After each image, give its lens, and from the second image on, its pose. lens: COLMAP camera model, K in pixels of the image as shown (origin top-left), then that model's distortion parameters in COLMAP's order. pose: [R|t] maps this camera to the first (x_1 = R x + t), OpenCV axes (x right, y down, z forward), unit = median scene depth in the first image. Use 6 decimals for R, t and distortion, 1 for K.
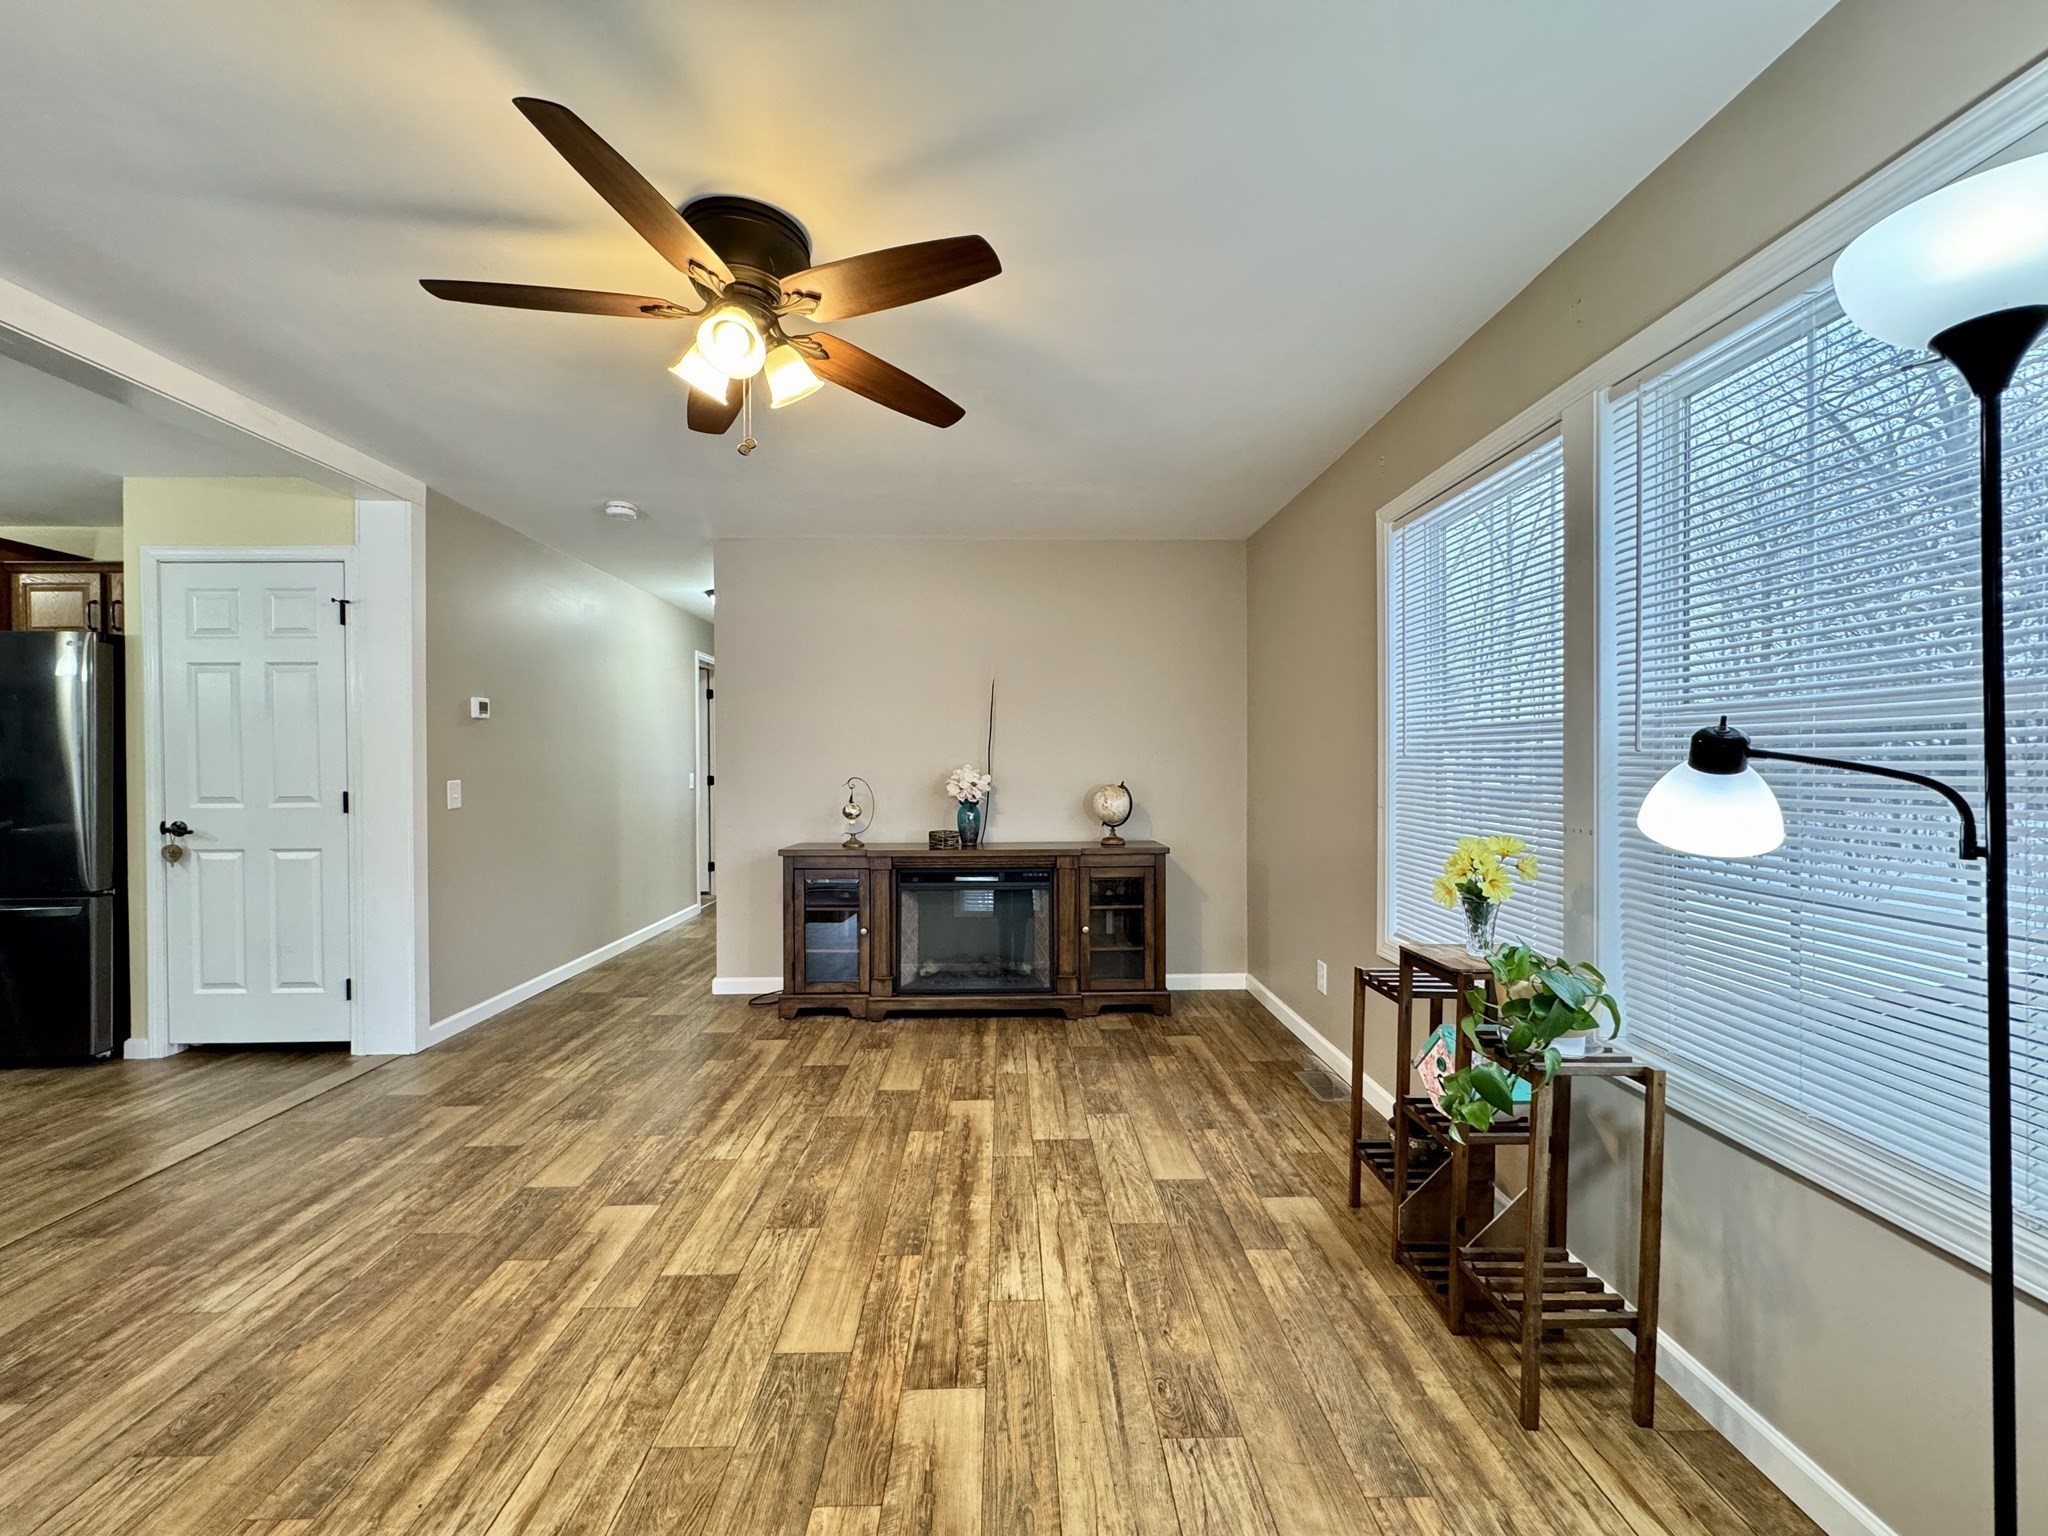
lens RADIAL K [[818.9, 0, 1032.2], [0, 818.9, 769.0], [0, 0, 1]] dist [-0.001428, 0.000470]
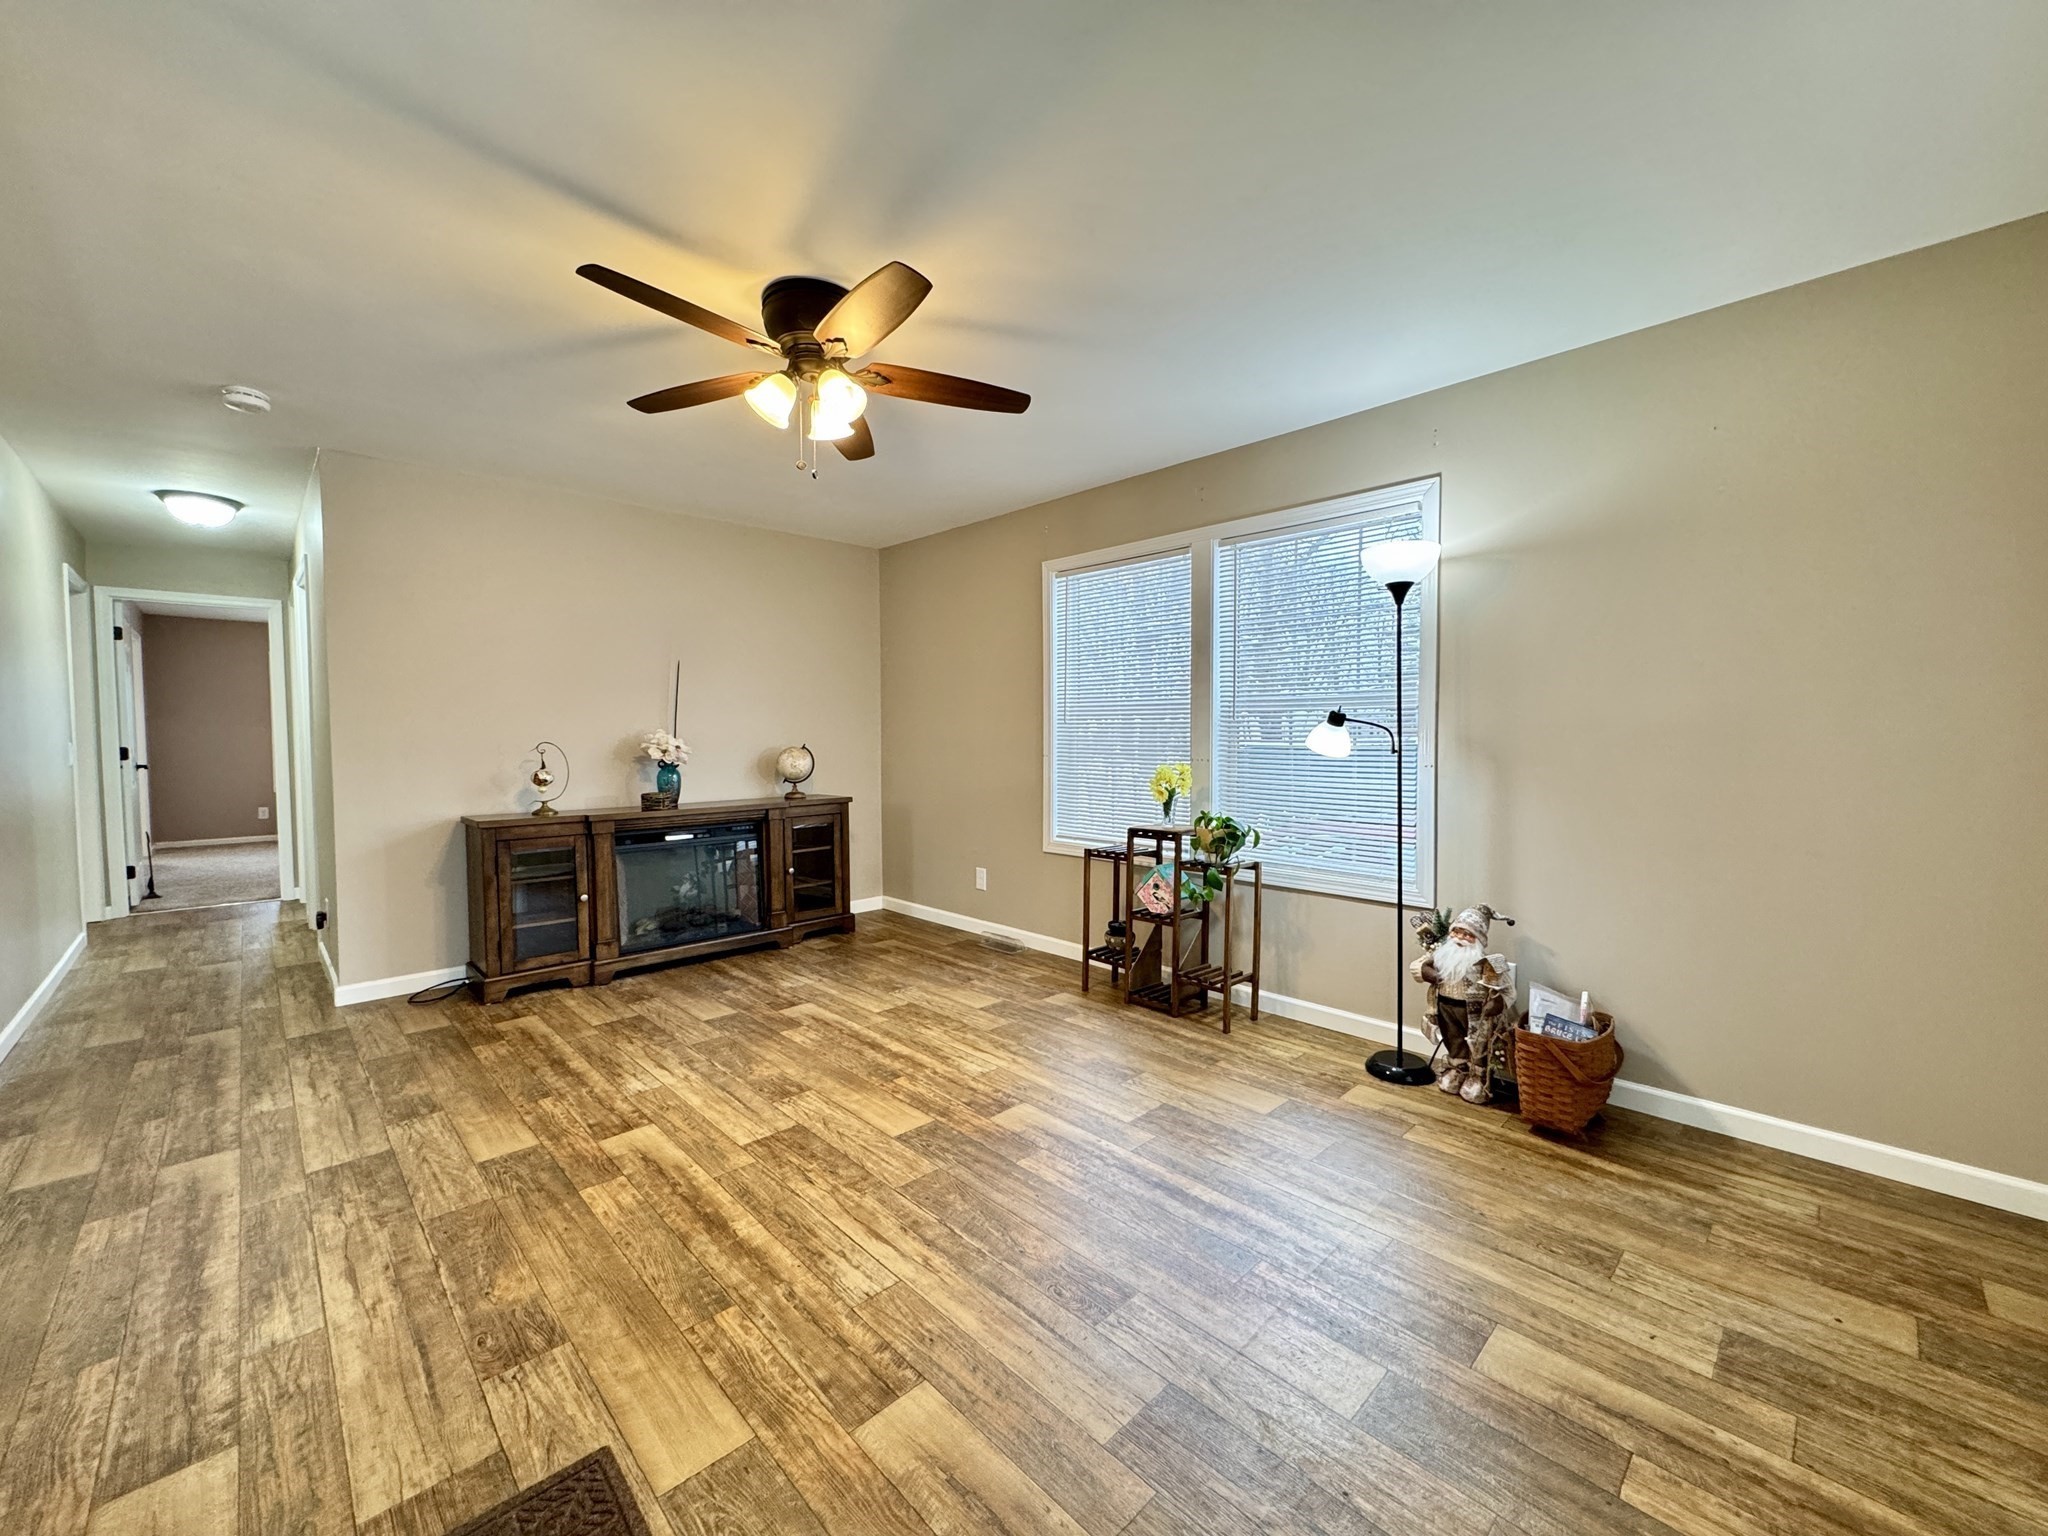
lens RADIAL K [[818.9, 0, 1030.8], [0, 818.9, 770.8], [0, 0, 1]] dist [-0.001428, 0.000470]
pose [[0.731984, -0.031106, 0.680611, -0.553916], [0.006226, 0.999221, 0.038971, 0.012426], [-0.681293, -0.024289, 0.731608, -0.095199]]
